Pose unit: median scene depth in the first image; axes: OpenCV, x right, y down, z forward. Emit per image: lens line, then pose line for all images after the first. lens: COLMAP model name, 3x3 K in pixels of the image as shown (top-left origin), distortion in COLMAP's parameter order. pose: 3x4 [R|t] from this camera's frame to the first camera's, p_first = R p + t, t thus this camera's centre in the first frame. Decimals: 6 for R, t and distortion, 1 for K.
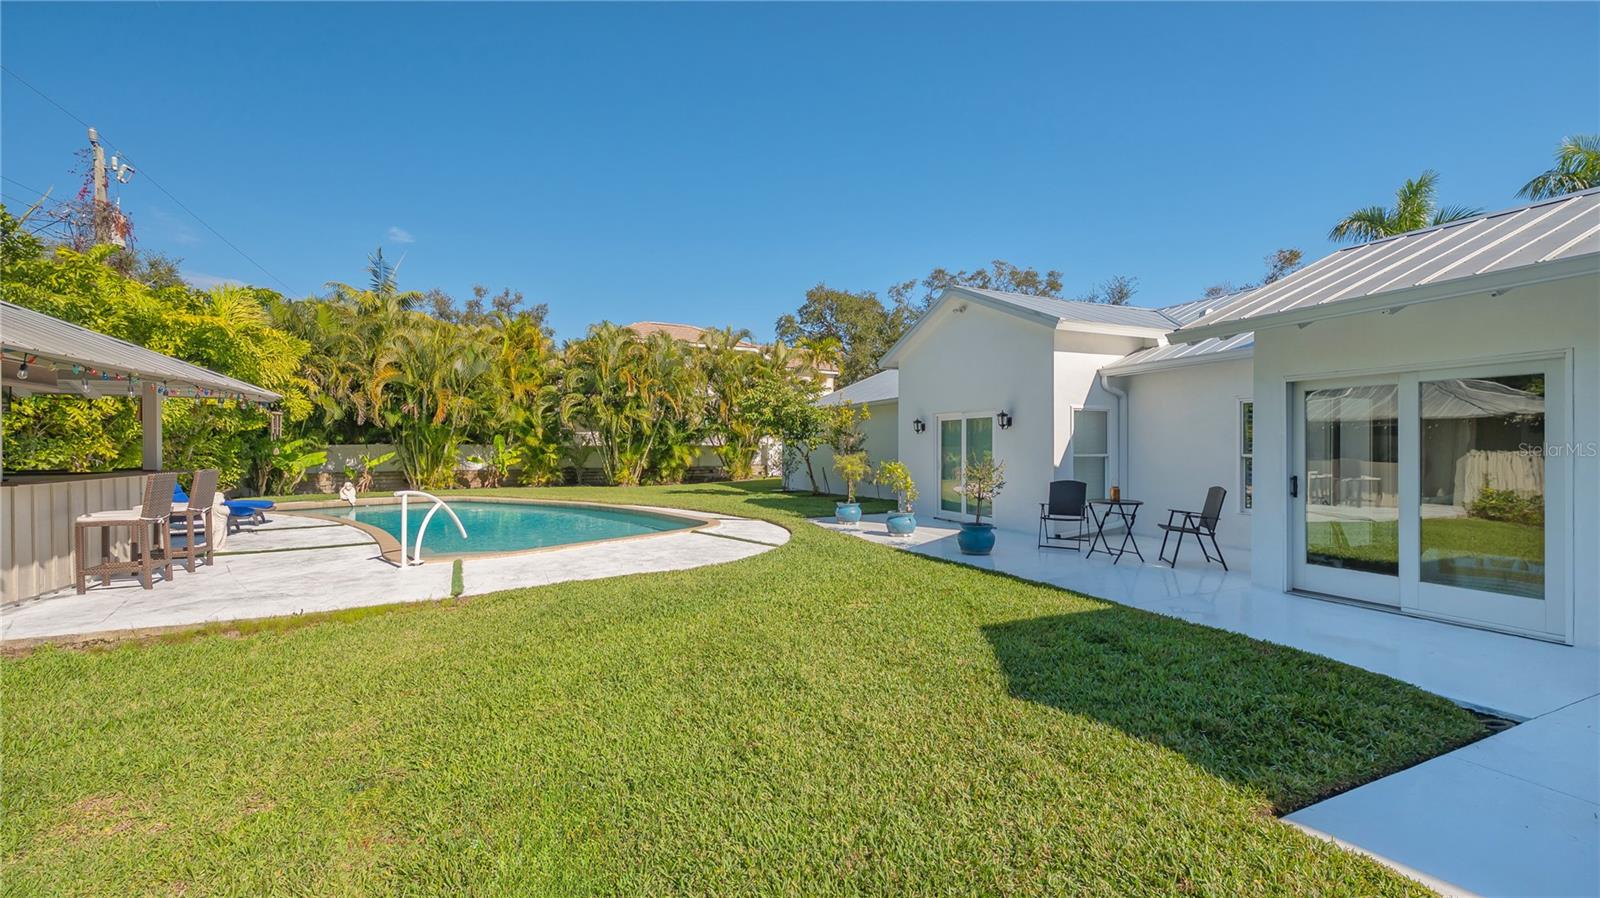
lens RADIAL K [[641.7, 0, 795.3], [0, 641.7, 446.3], [0, 0, 1]] dist [-0.002017, 0.000154]
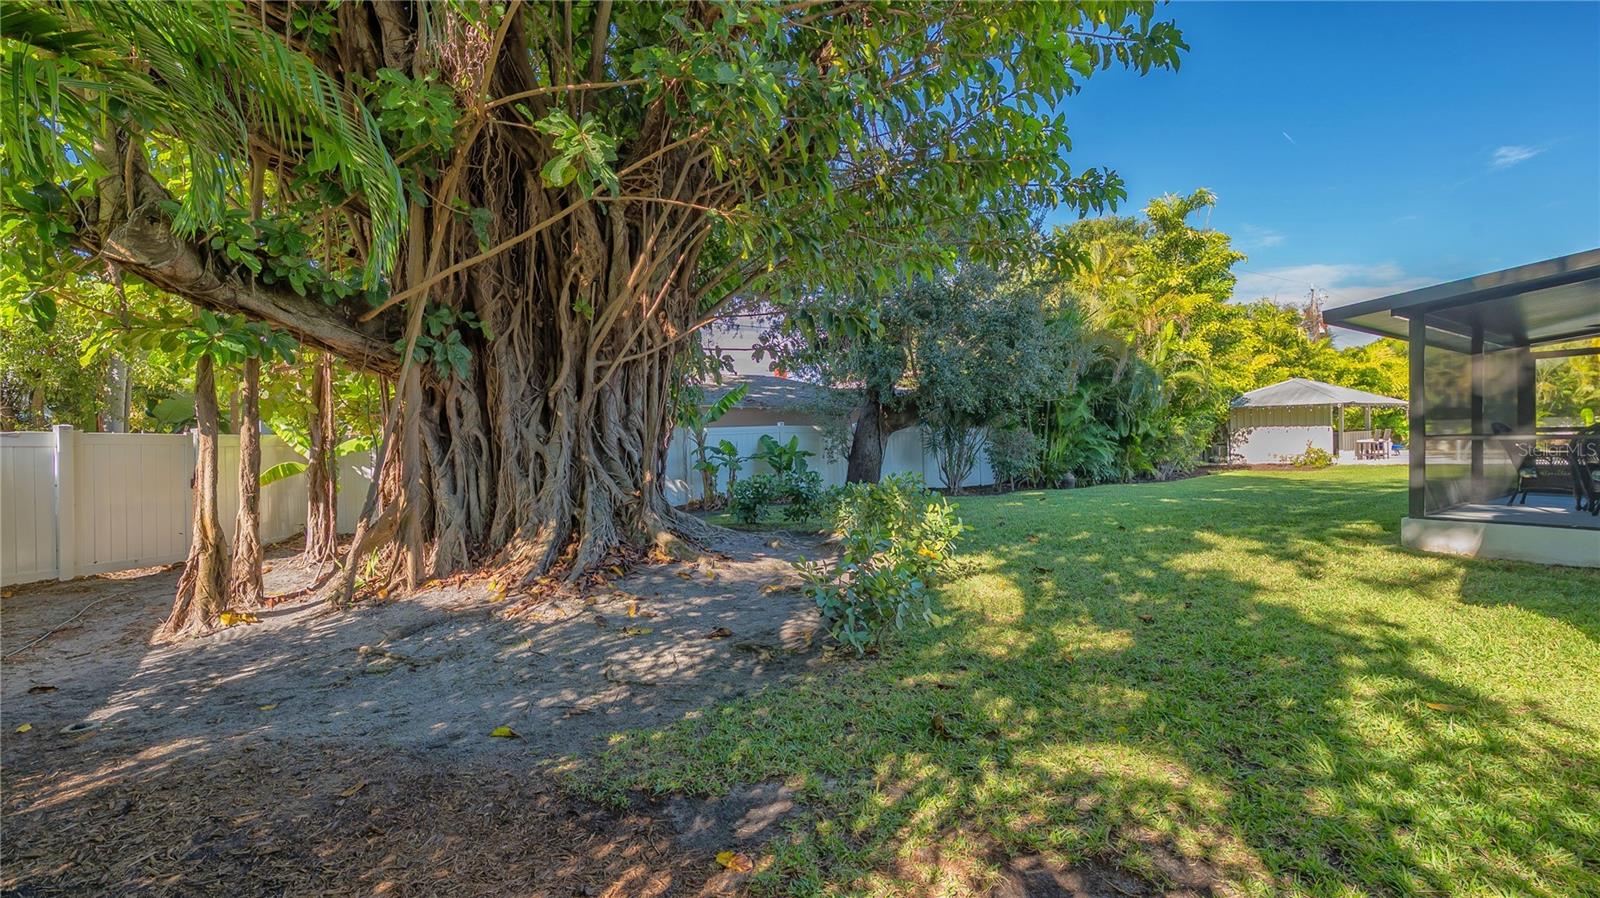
lens RADIAL K [[641.7, 0, 795.3], [0, 641.7, 446.3], [0, 0, 1]] dist [-0.002017, 0.000154]
pose [[0.164593, 0.010120, -0.986310, 0.545455], [0.022325, 0.999653, 0.013983, 0.004002], [0.986109, -0.024320, 0.164310, -0.770063]]
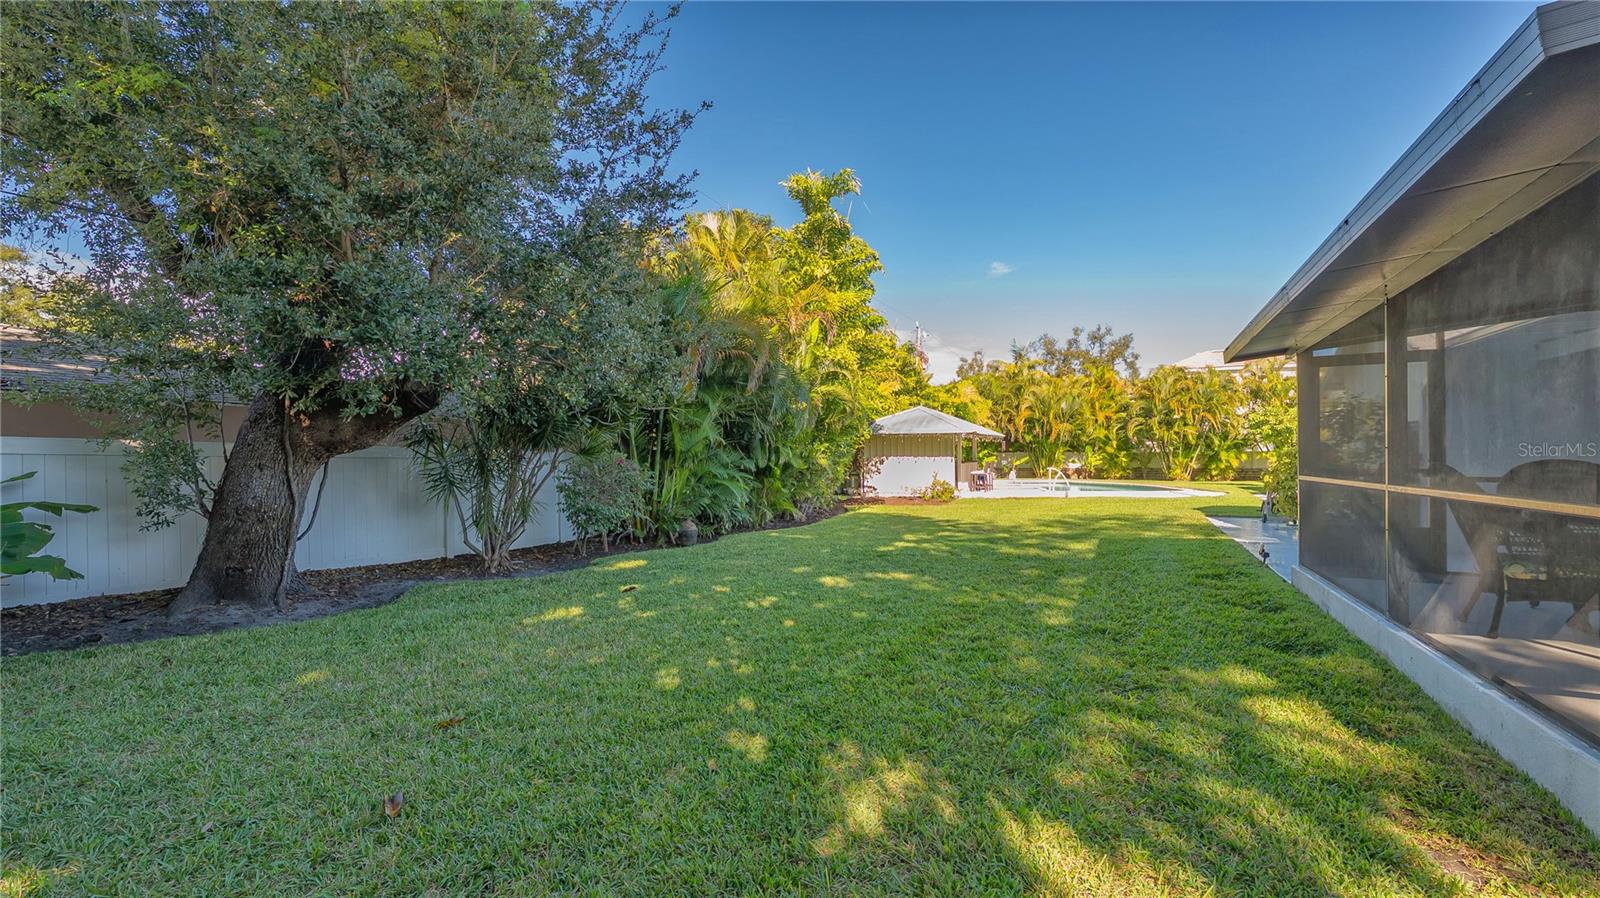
lens RADIAL K [[647.2, 0, 793.3], [0, 647.2, 453.9], [0, 0, 1]] dist [-0.001872, 0.000183]
pose [[0.641646, -0.004368, -0.766988, 0.301903], [0.005102, 0.999986, -0.001427, 0.000846], [0.766984, -0.002998, 0.641660, -0.595106]]
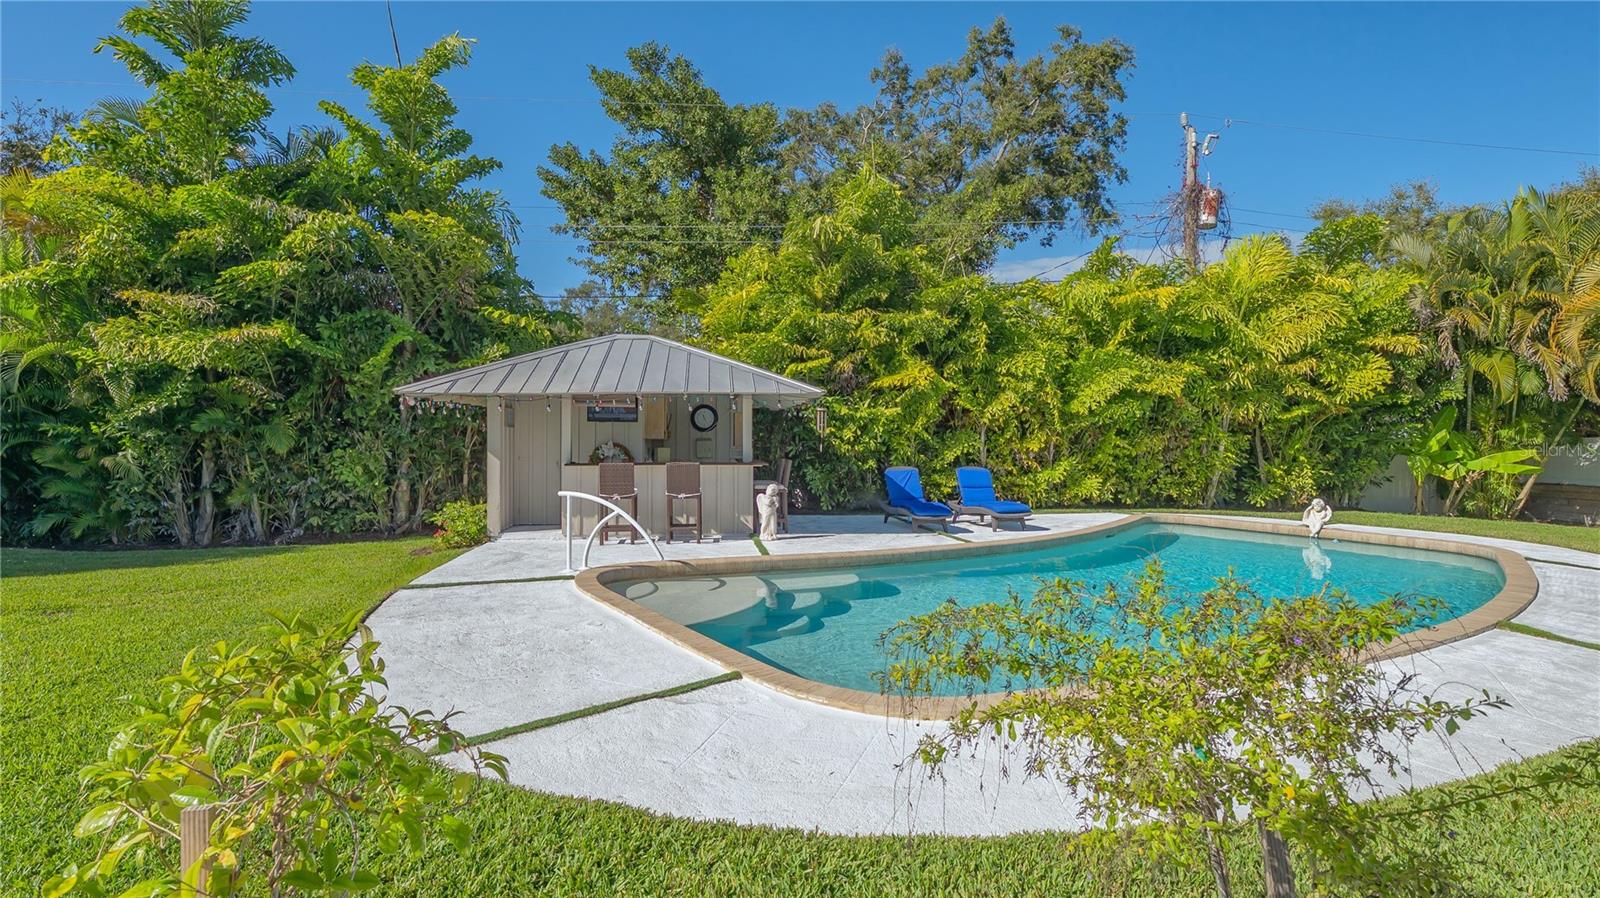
lens RADIAL K [[751.9, 0, 775.6], [0, 751.9, 433.5], [0, 0, 1]] dist [-0.002955, -0.000054]
pose [[-0.307553, 0.000104, -0.951531, 0.117204], [0.000351, 1.000000, -0.000004, -0.005872], [0.951531, -0.000336, -0.307553, 0.494494]]
